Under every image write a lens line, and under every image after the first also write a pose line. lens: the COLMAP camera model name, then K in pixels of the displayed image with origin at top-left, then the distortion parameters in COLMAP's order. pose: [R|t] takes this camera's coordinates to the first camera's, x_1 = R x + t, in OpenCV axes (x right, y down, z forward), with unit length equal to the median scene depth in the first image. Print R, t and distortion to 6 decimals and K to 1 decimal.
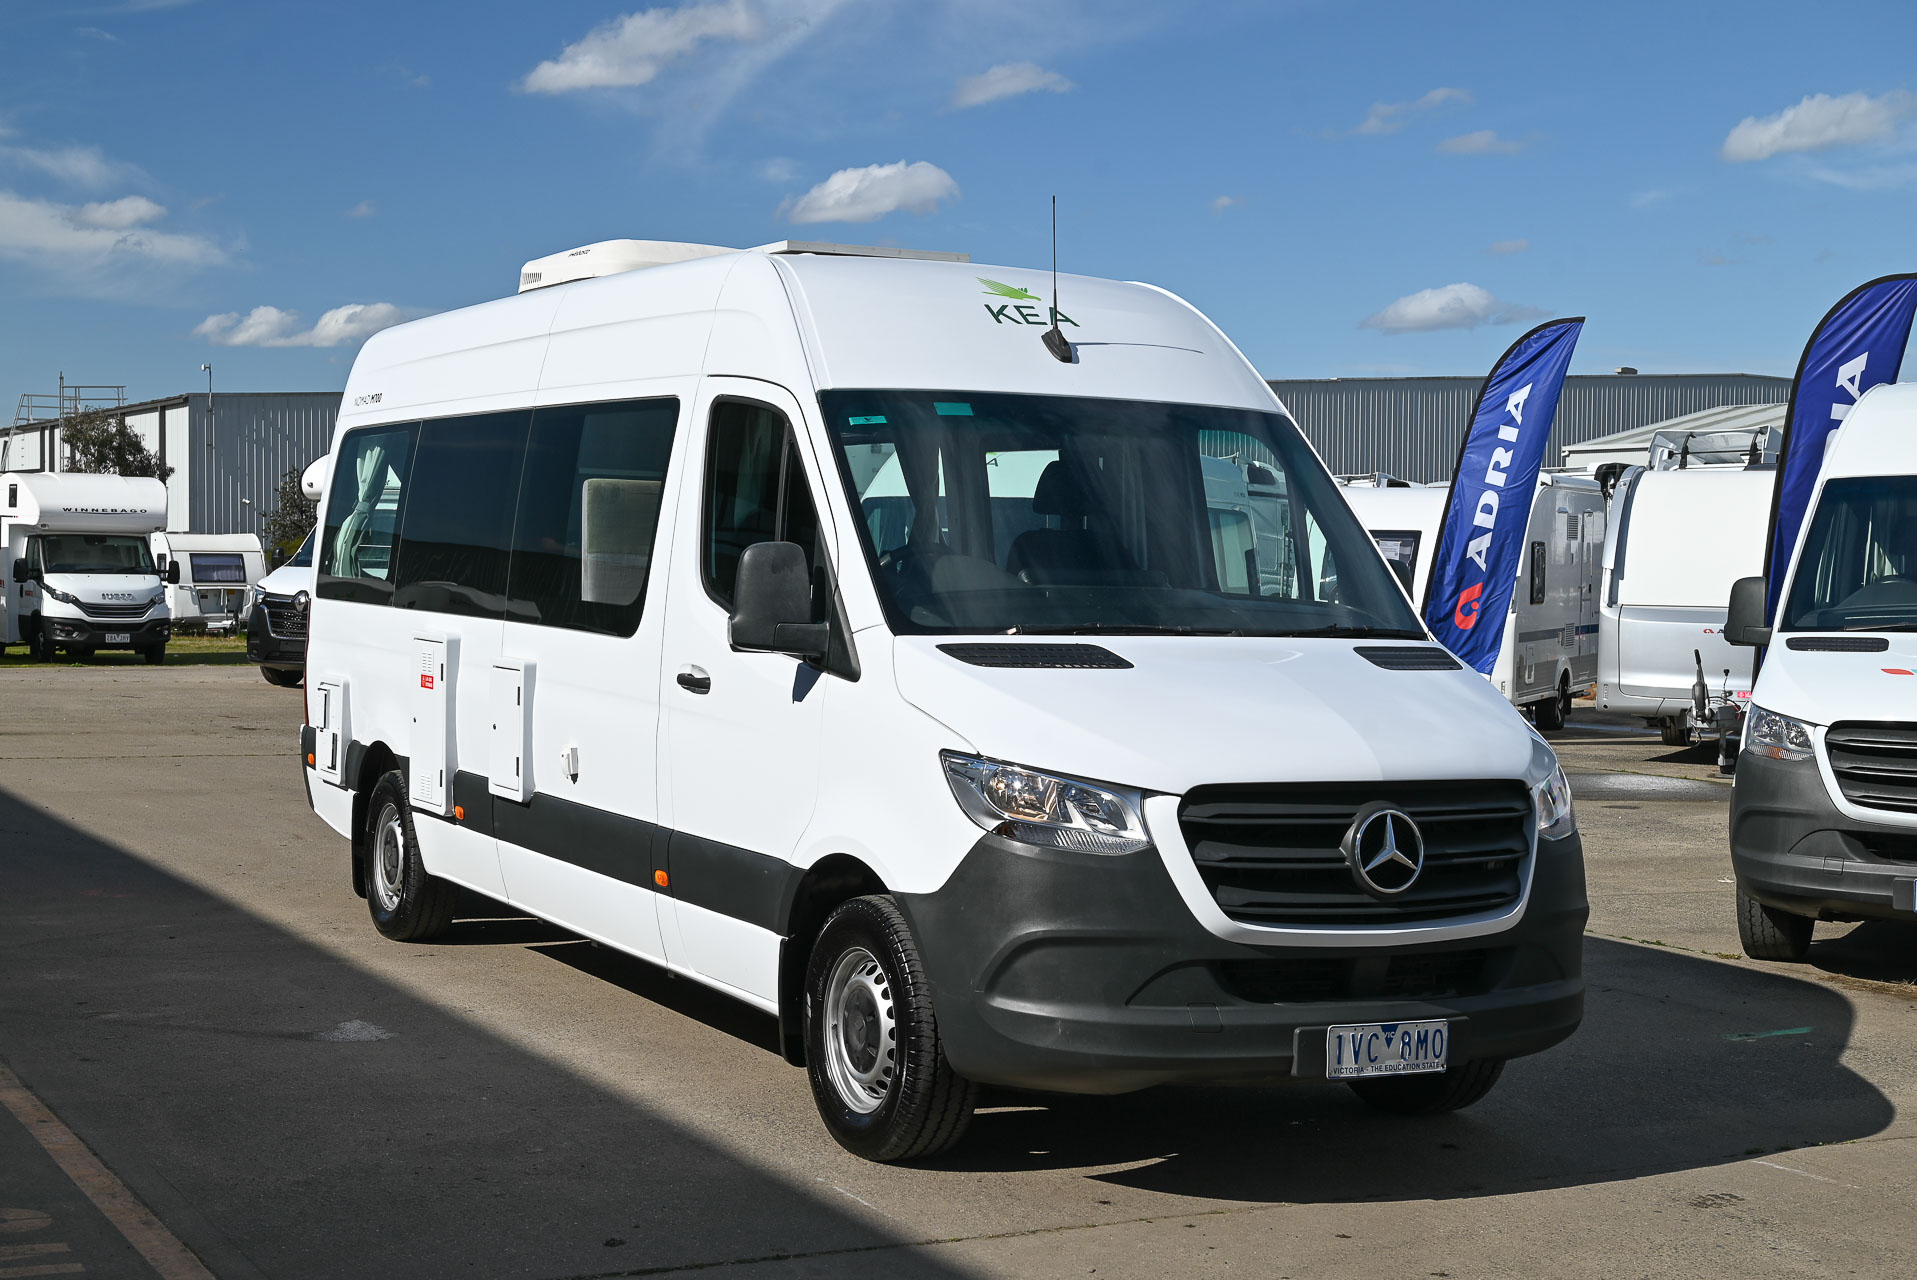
lens RADIAL K [[2683.5, 0, 954.6], [0, 2683.5, 633.2], [0, 0, 1]] dist [0.003794, 0.000000]
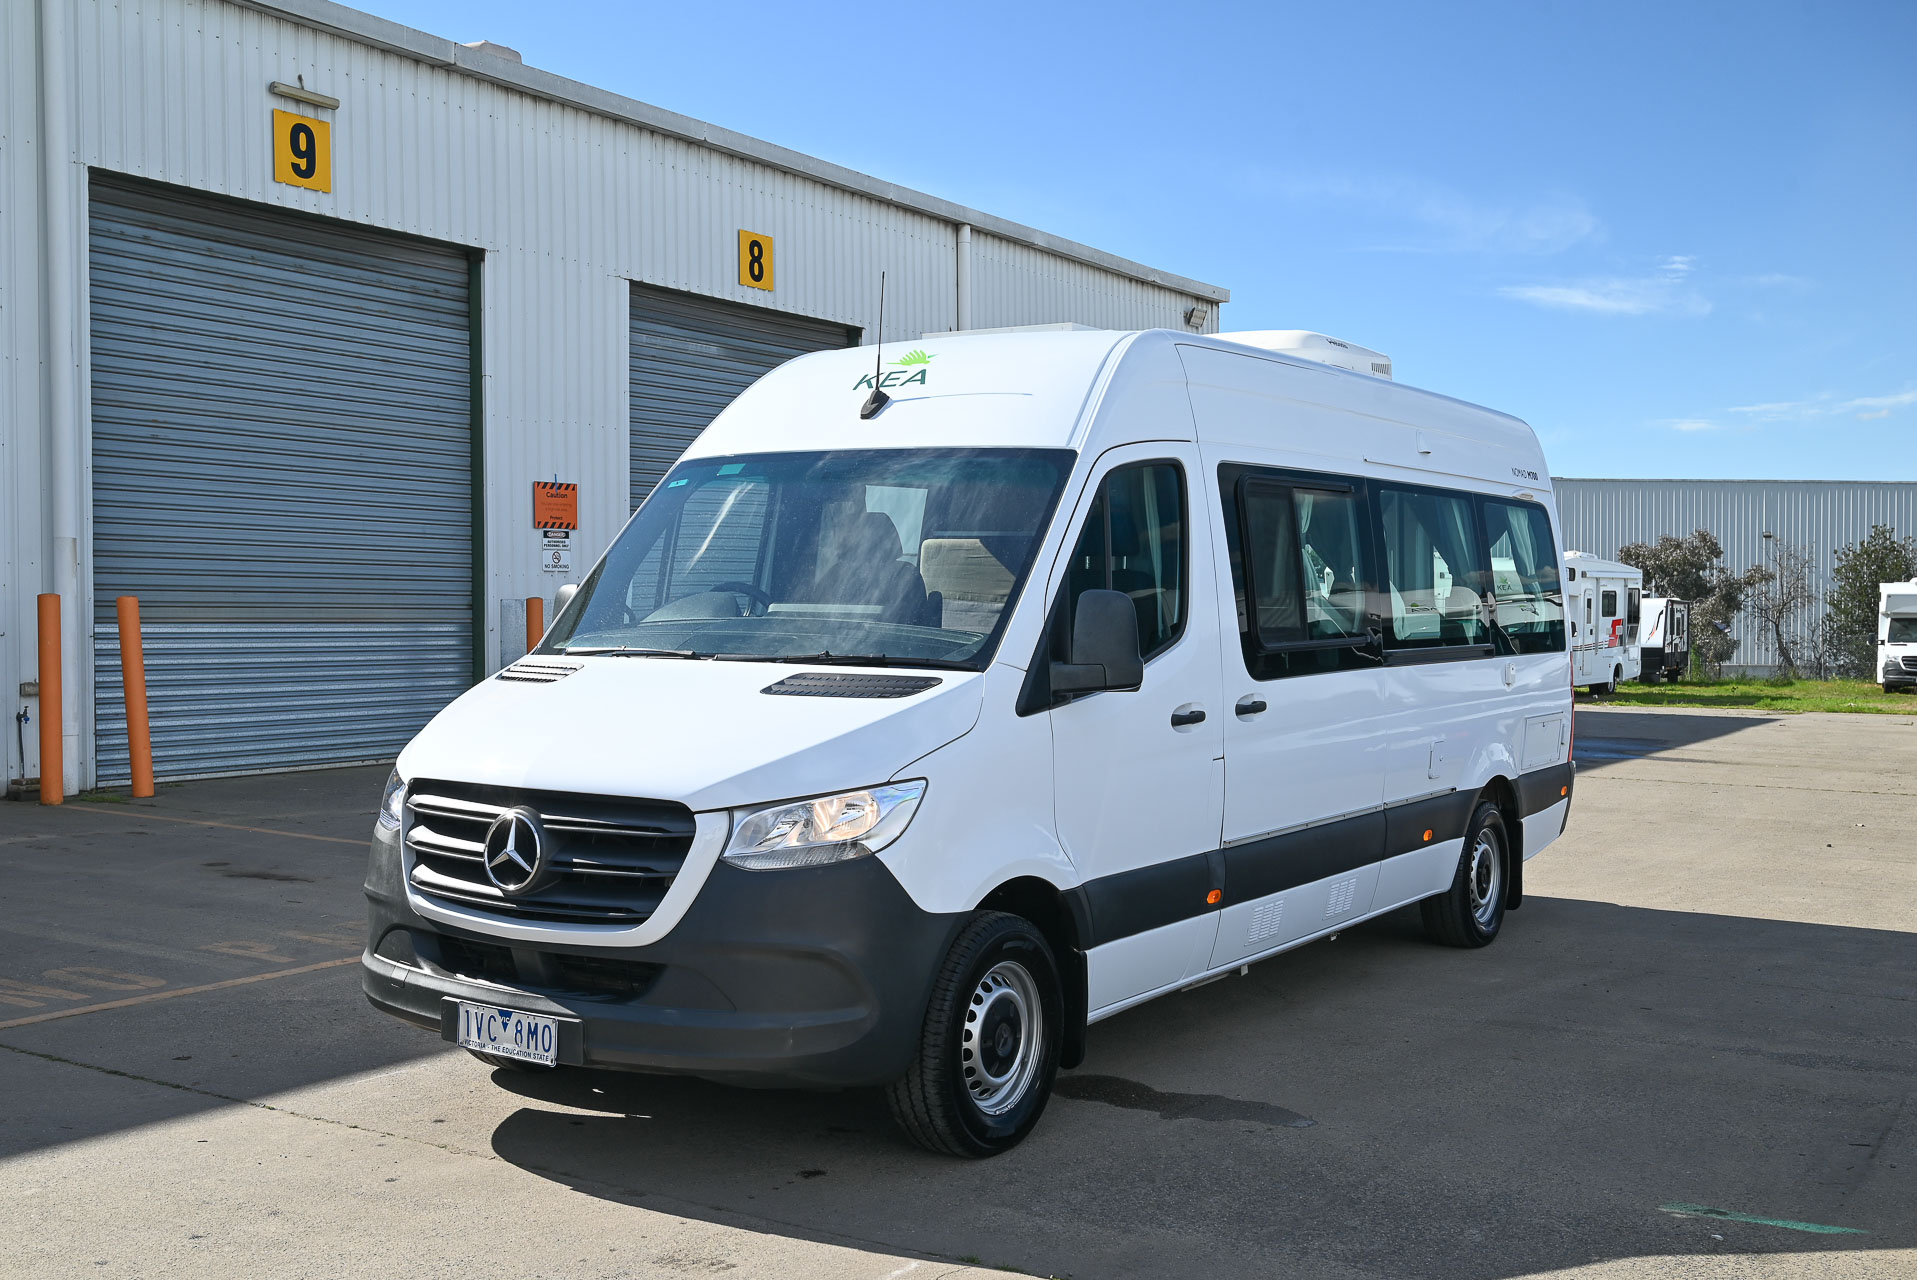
lens RADIAL K [[2049.2, 0, 945.1], [0, 2049.2, 637.8], [0, 0, 1]] dist [-0.017272, 0.000000]
pose [[0.490055, -0.000513, -0.871691, 0.969275], [-0.022777, 0.999651, -0.013393, 0.001252], [0.871394, 0.026418, 0.489873, 0.738597]]
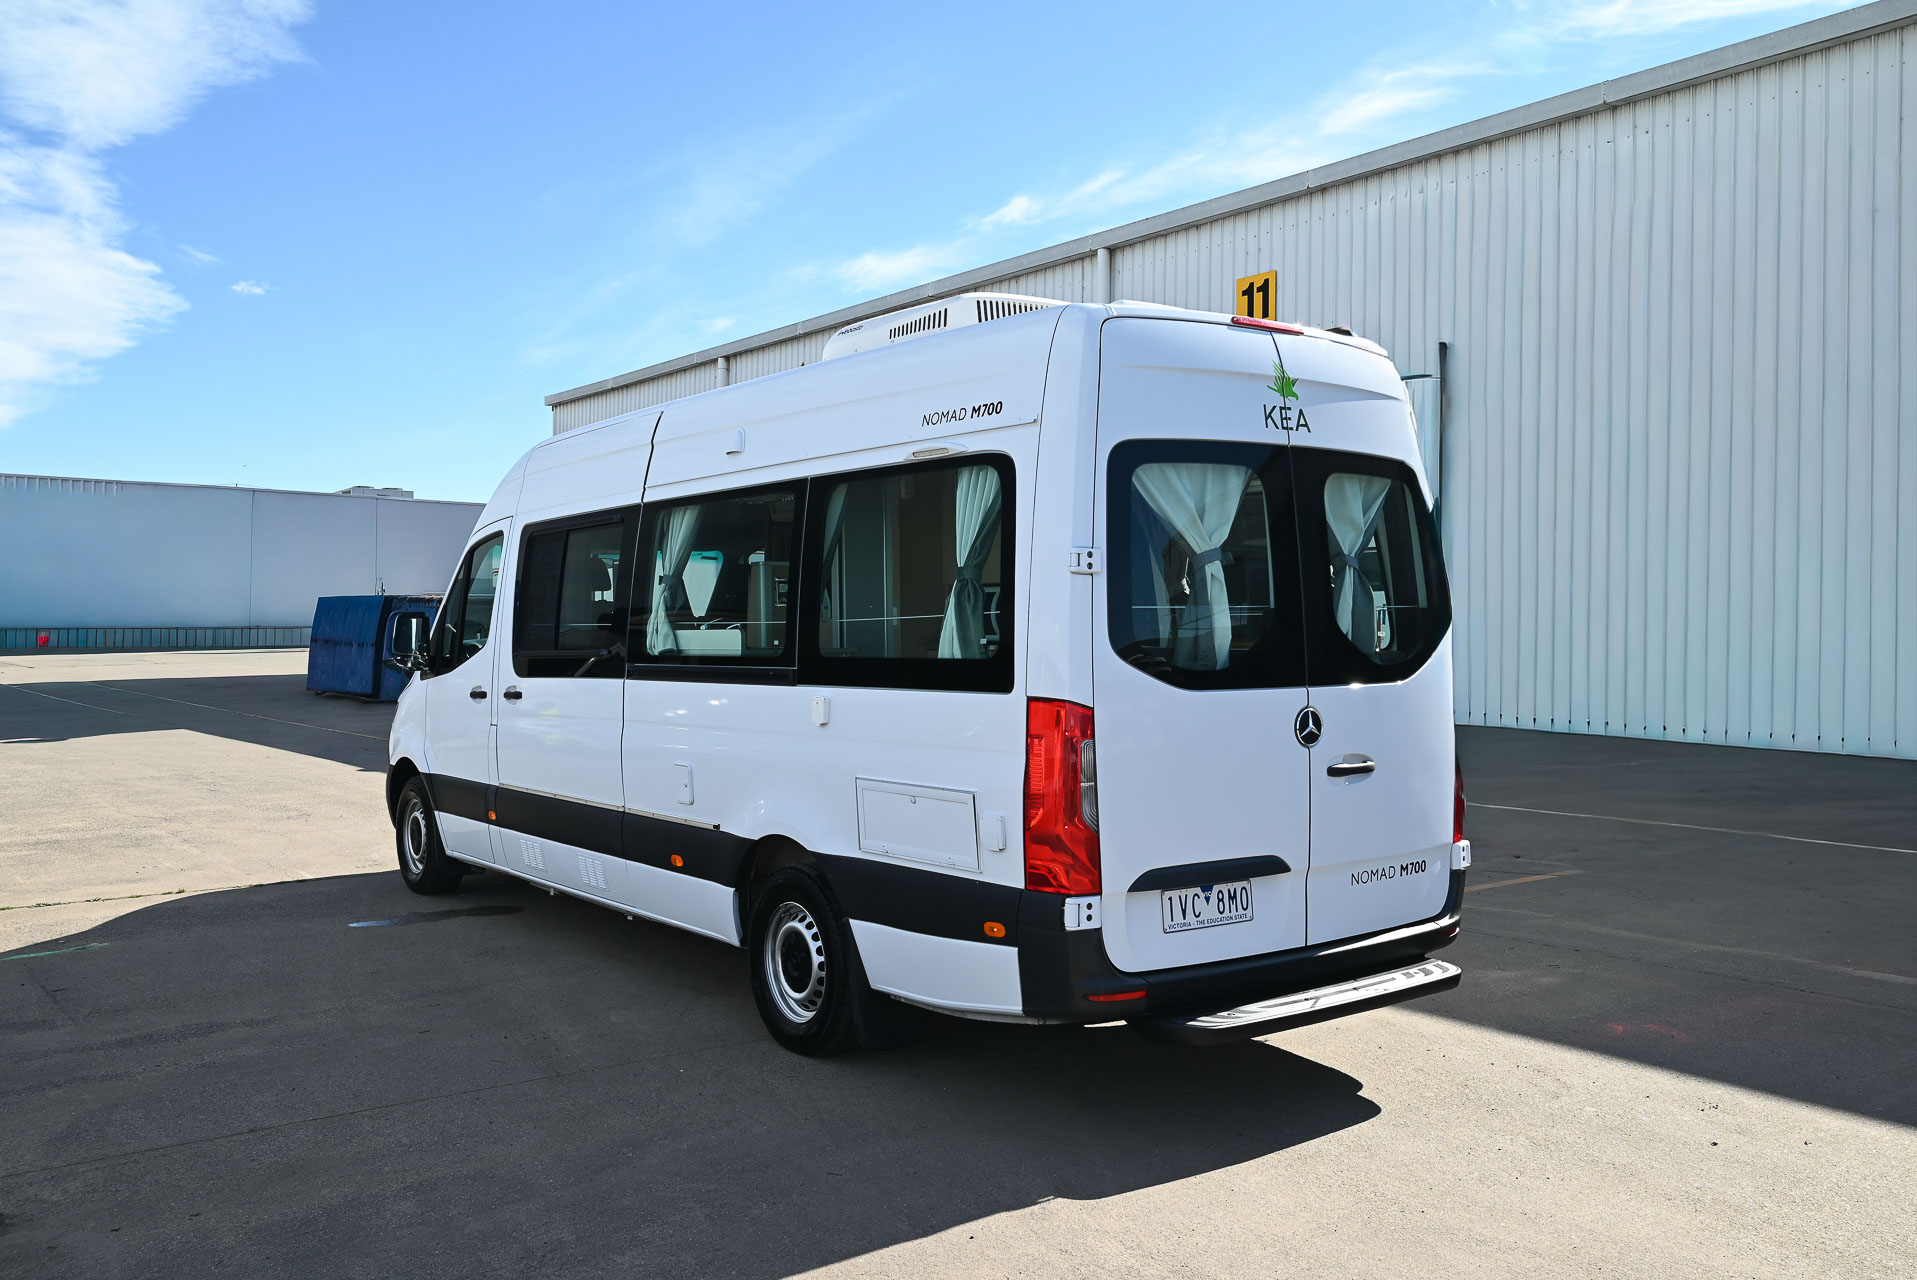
lens RADIAL K [[1568.8, 0, 962.7], [0, 1568.8, 632.5], [0, 0, 1]] dist [0.001210, 0.001583]
pose [[-0.987801, -0.015132, -0.154984, -0.019998], [-0.019661, 0.999422, 0.027732, -0.064042], [0.154475, 0.030441, -0.987528, 2.573953]]
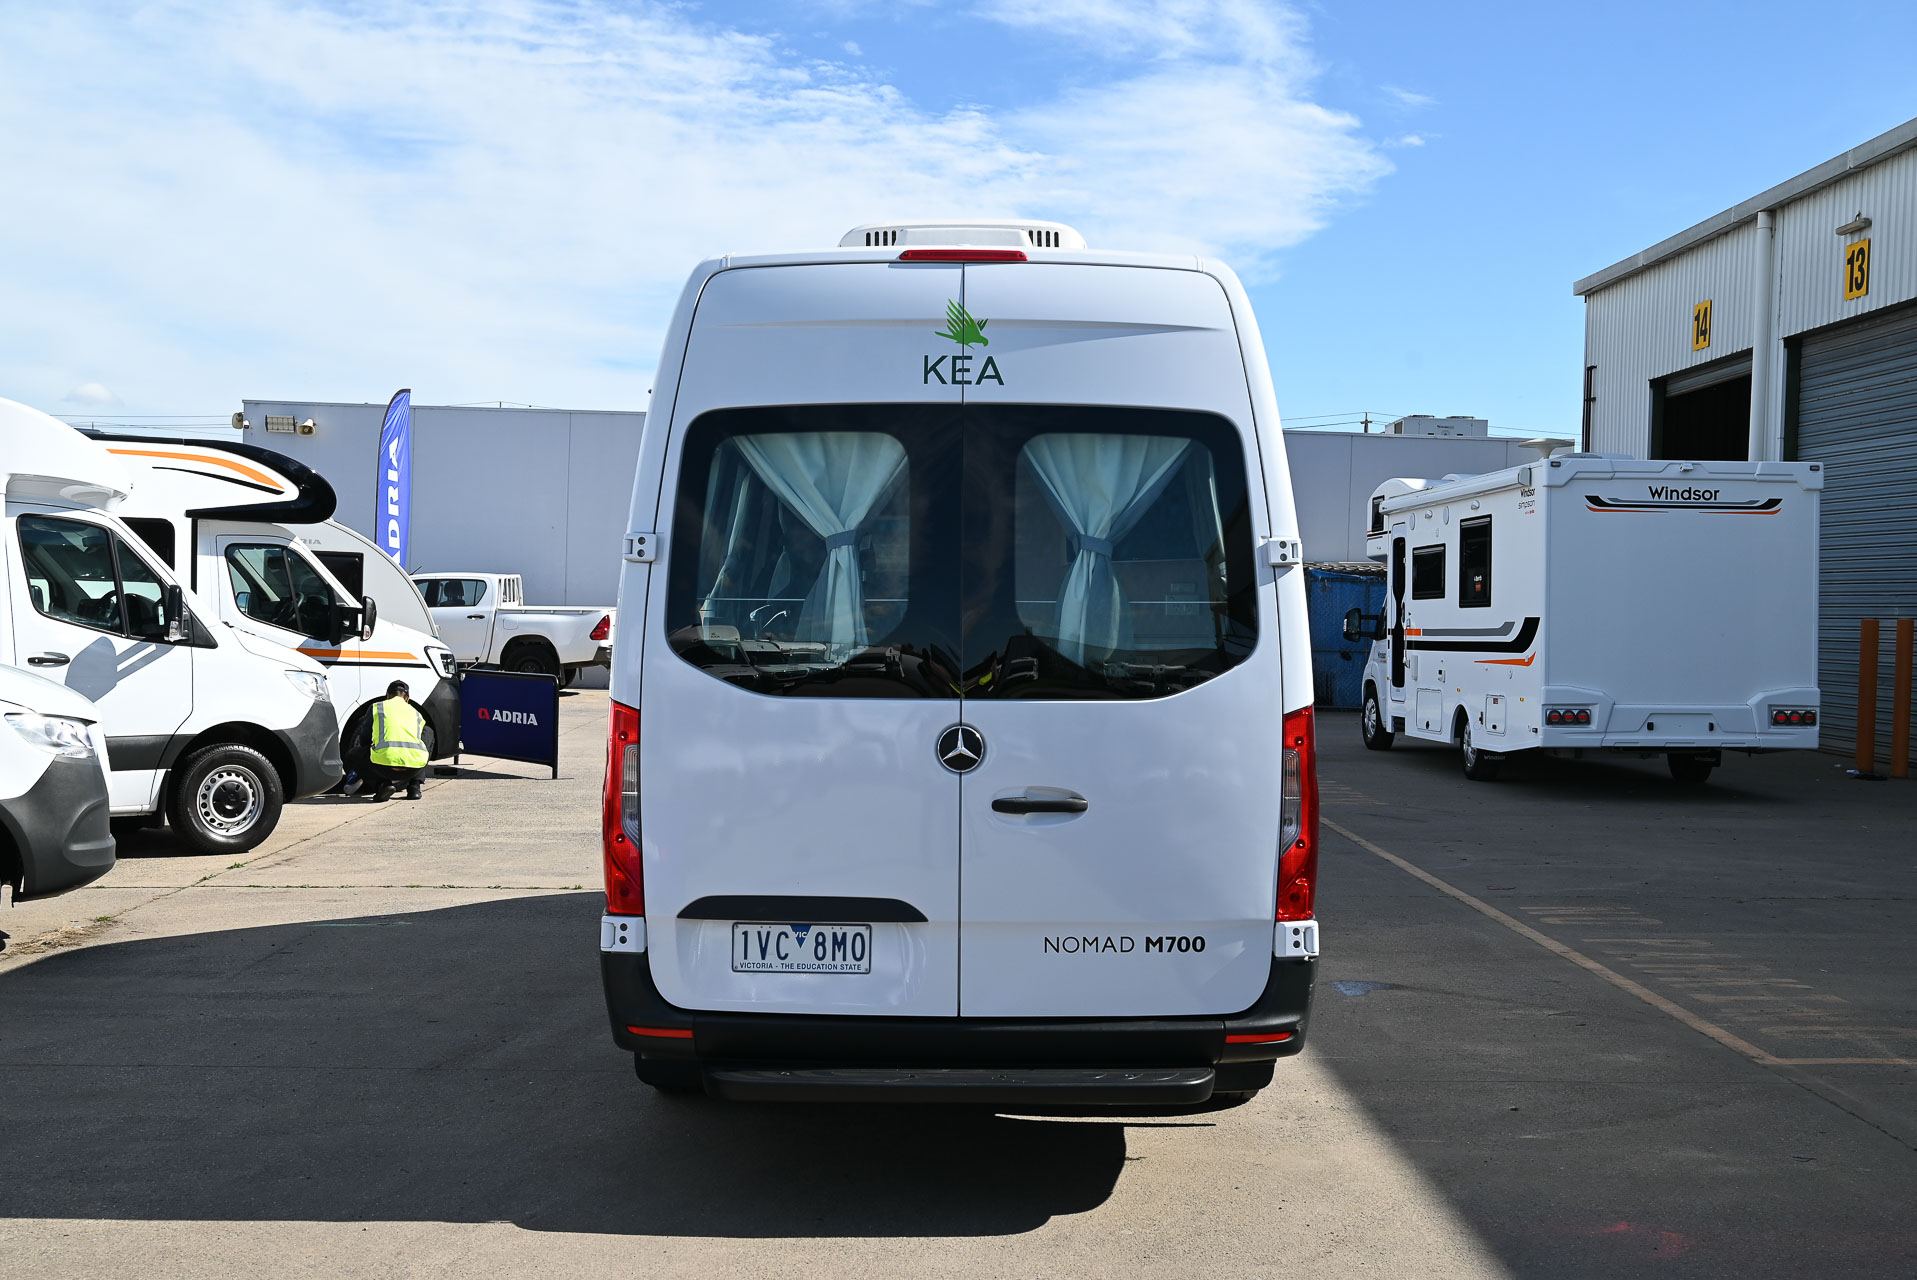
lens RADIAL K [[2321.2, 0, 956.2], [0, 2321.2, 651.0], [0, 0, 1]] dist [-0.012426, 0.000000]
pose [[-0.889317, -0.040538, 0.455491, -0.705369], [-0.017944, 0.998389, 0.053820, -0.088086], [-0.456939, 0.039689, -0.888612, 2.663762]]
